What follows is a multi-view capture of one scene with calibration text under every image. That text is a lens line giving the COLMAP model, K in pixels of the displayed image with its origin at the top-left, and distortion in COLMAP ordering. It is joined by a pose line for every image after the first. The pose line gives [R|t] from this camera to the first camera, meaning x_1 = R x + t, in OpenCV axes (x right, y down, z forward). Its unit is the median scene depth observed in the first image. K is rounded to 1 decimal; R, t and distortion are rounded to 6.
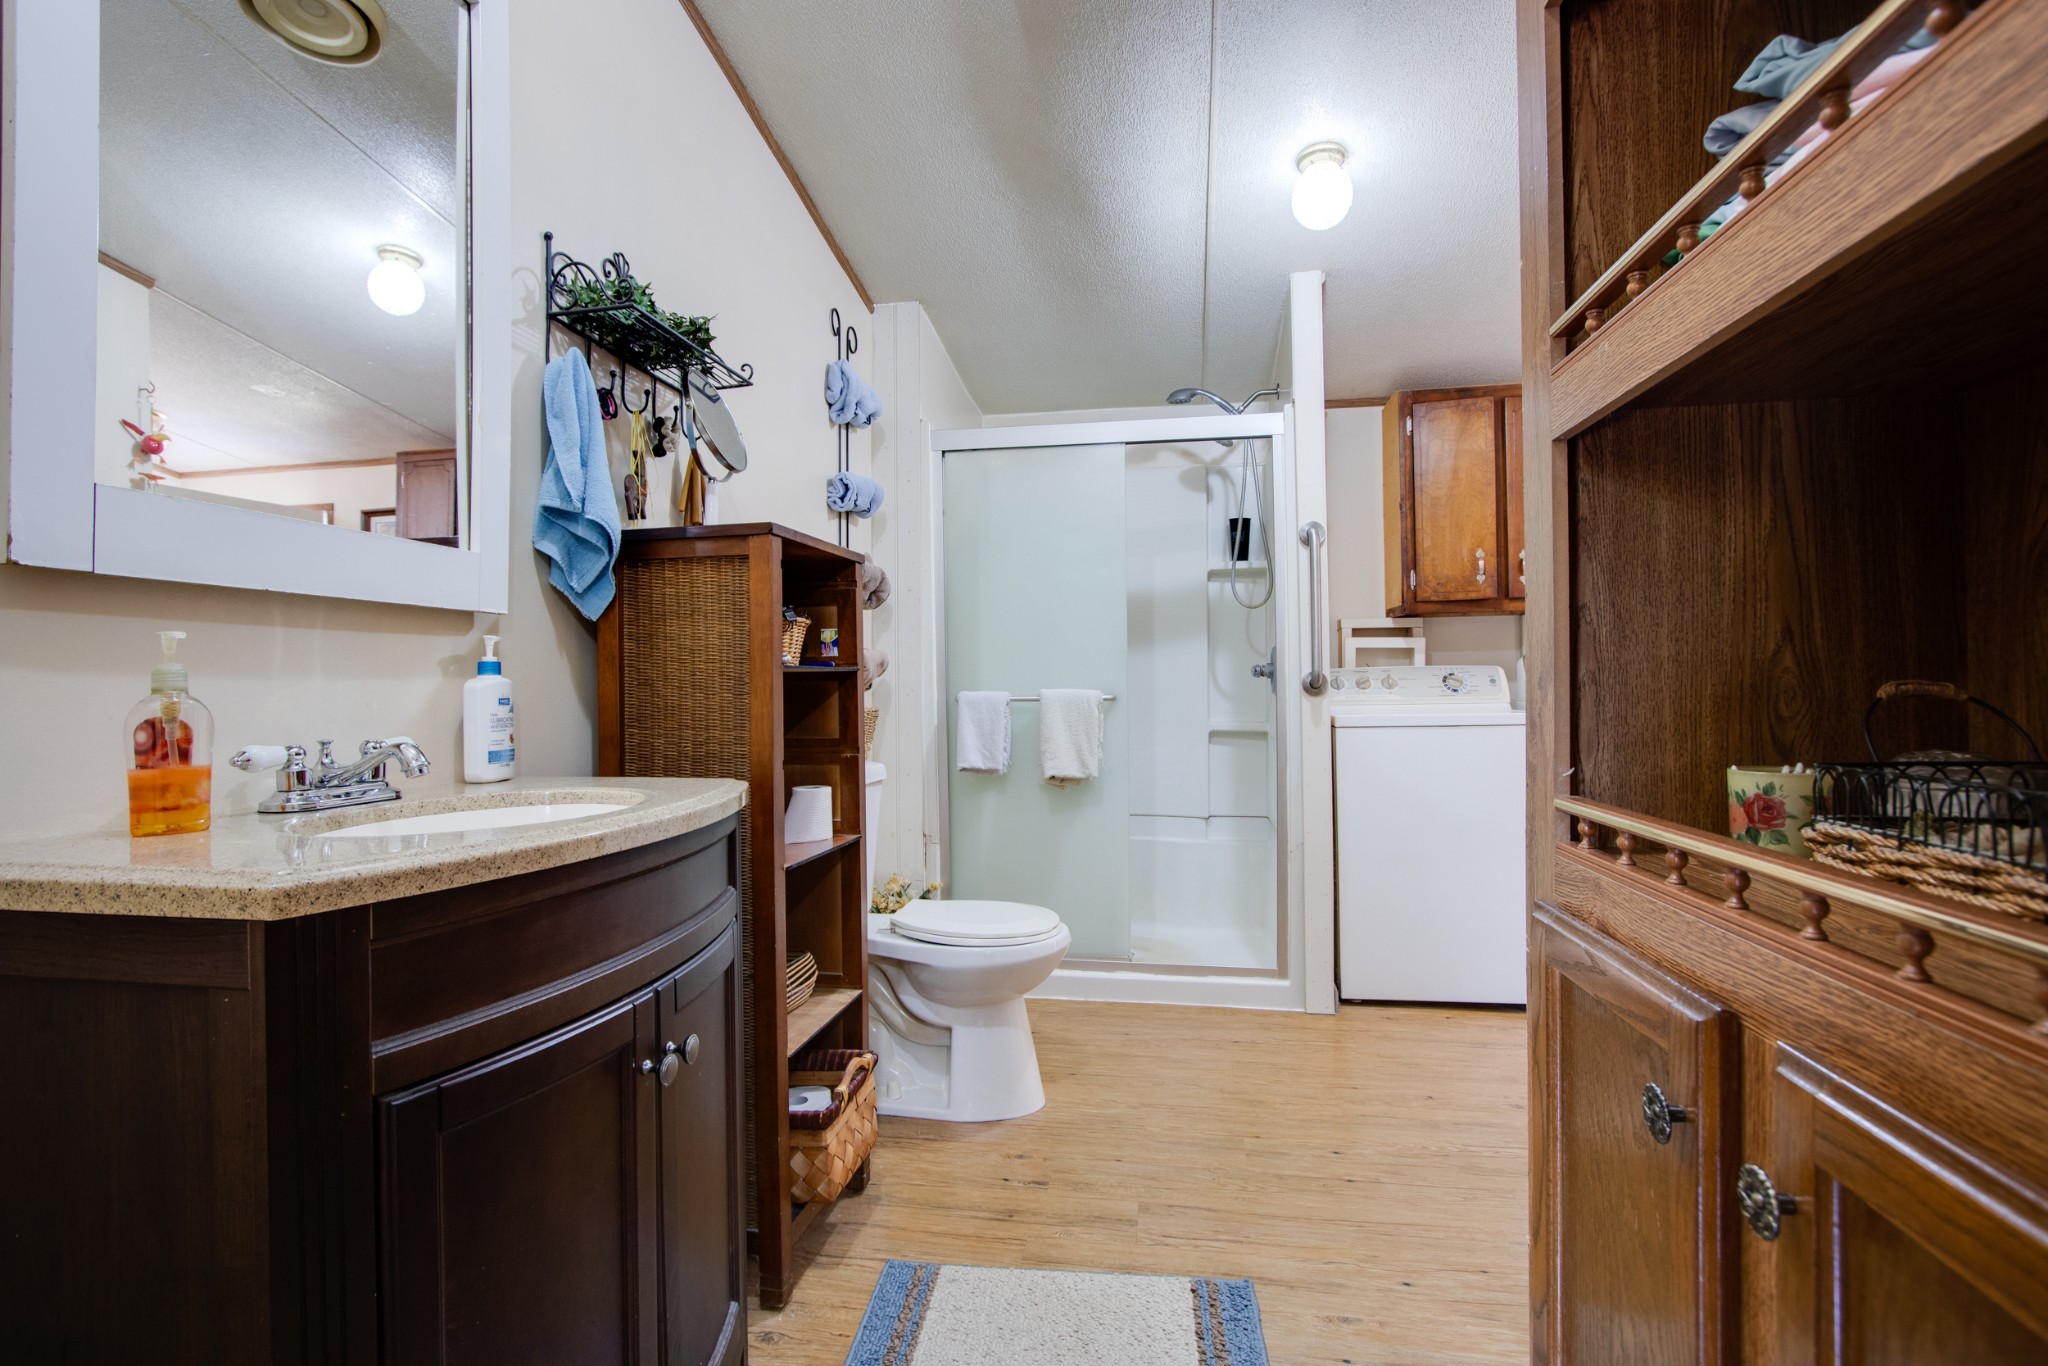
lens RADIAL K [[1008.7, 0, 1021.0], [0, 1008.7, 679.2], [0, 0, 1]] dist [-0.018058, 0.000969]
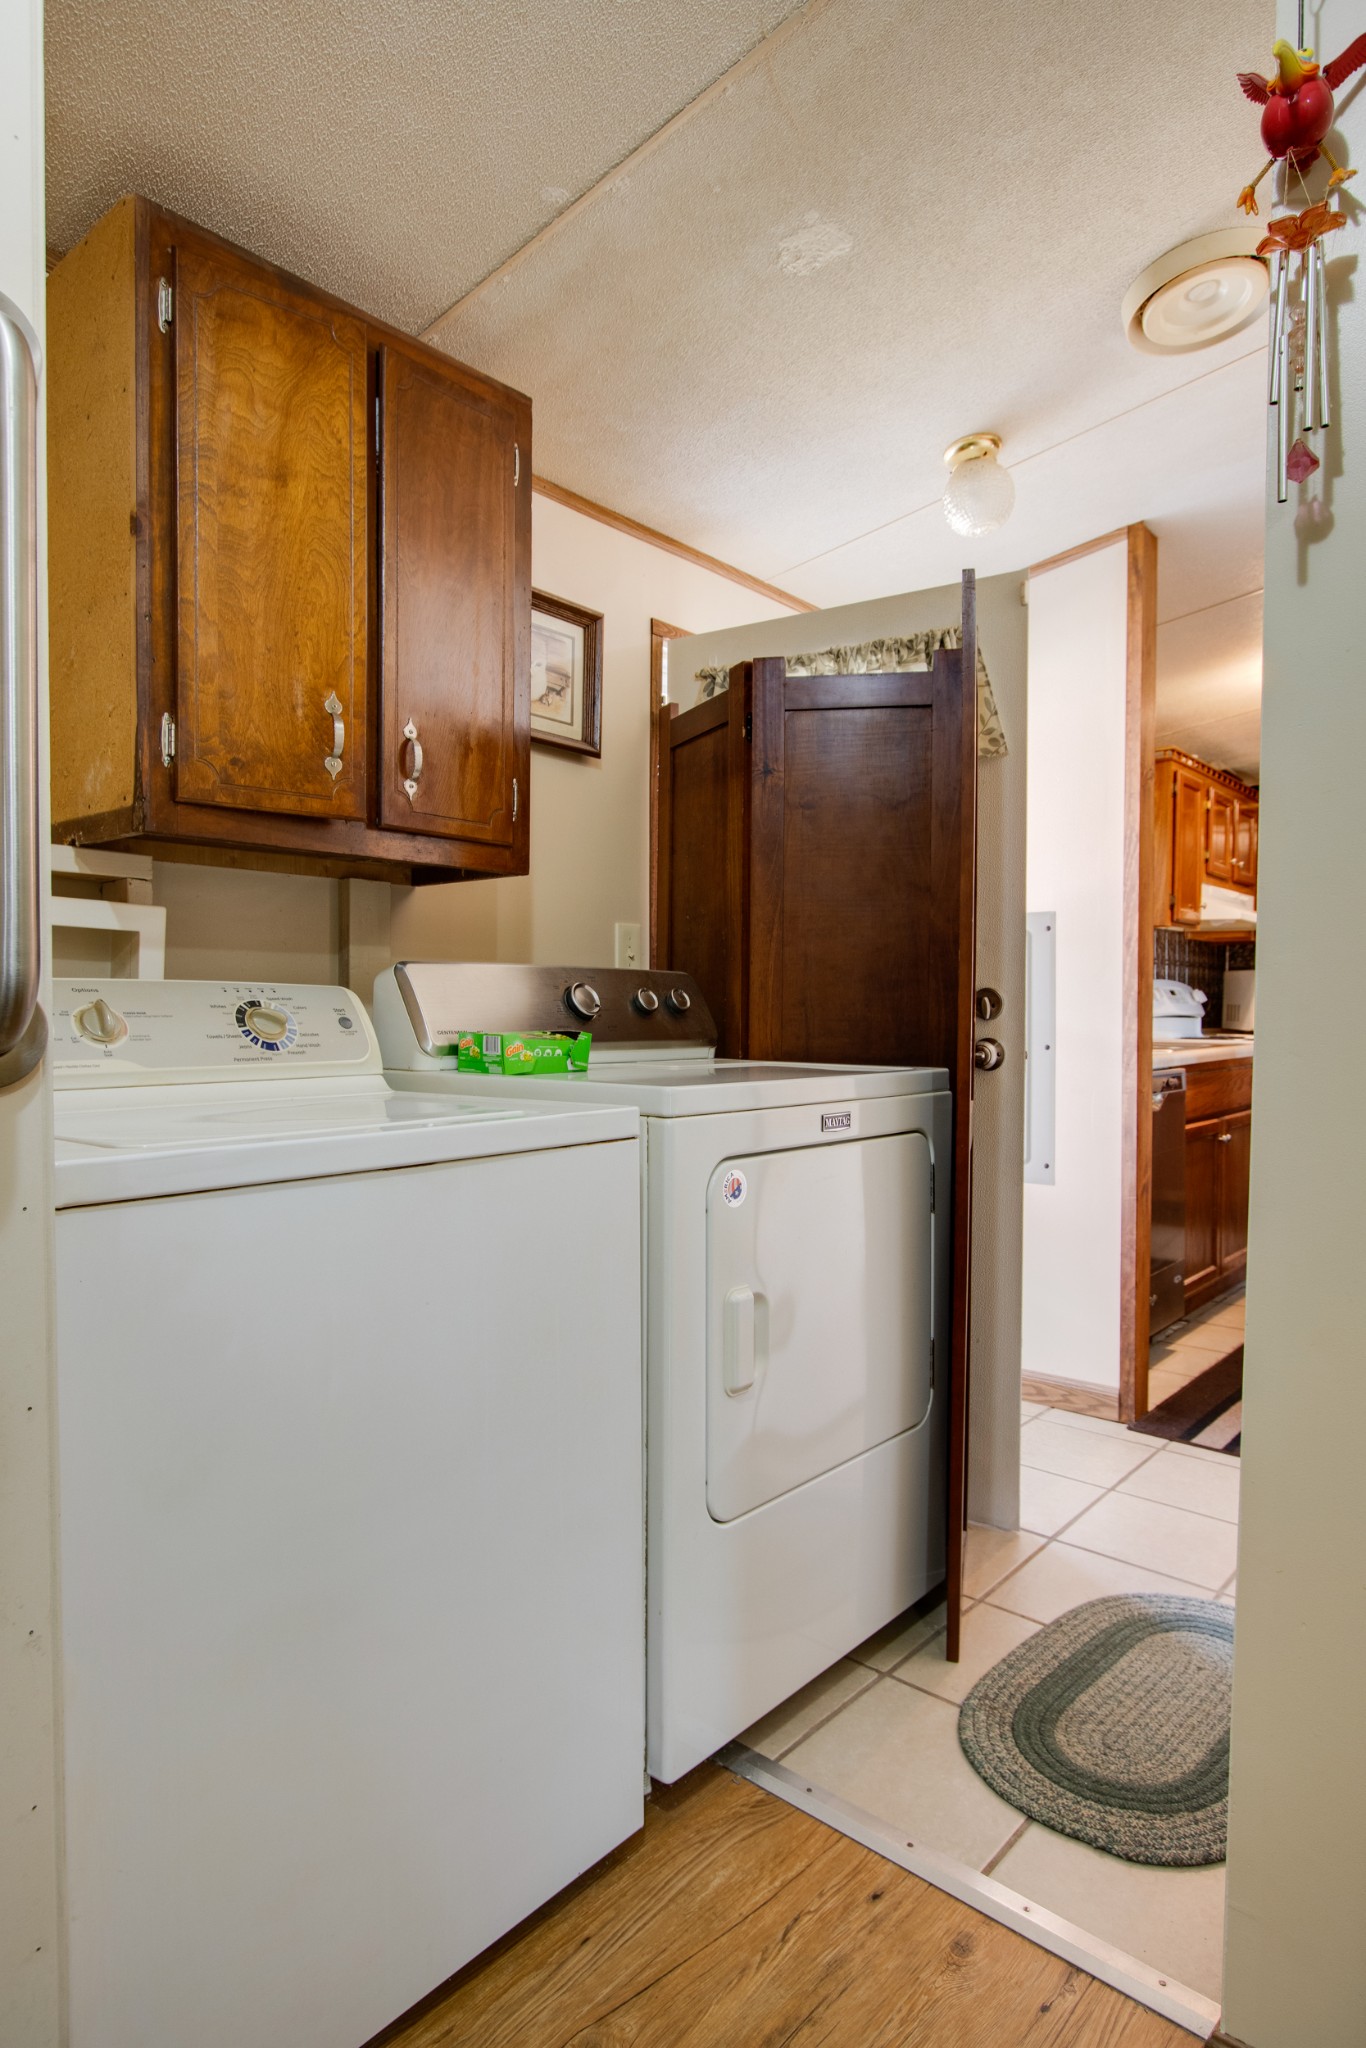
lens RADIAL K [[1160.8, 0, 678.0], [0, 1160.8, 1028.5], [0, 0, 1]] dist [-0.004380, -0.000706]
pose [[0.530544, 0.002851, 0.847652, 0.136032], [-0.018298, 0.999800, 0.008090, -0.002042], [-0.847460, -0.019802, 0.530490, 0.625445]]
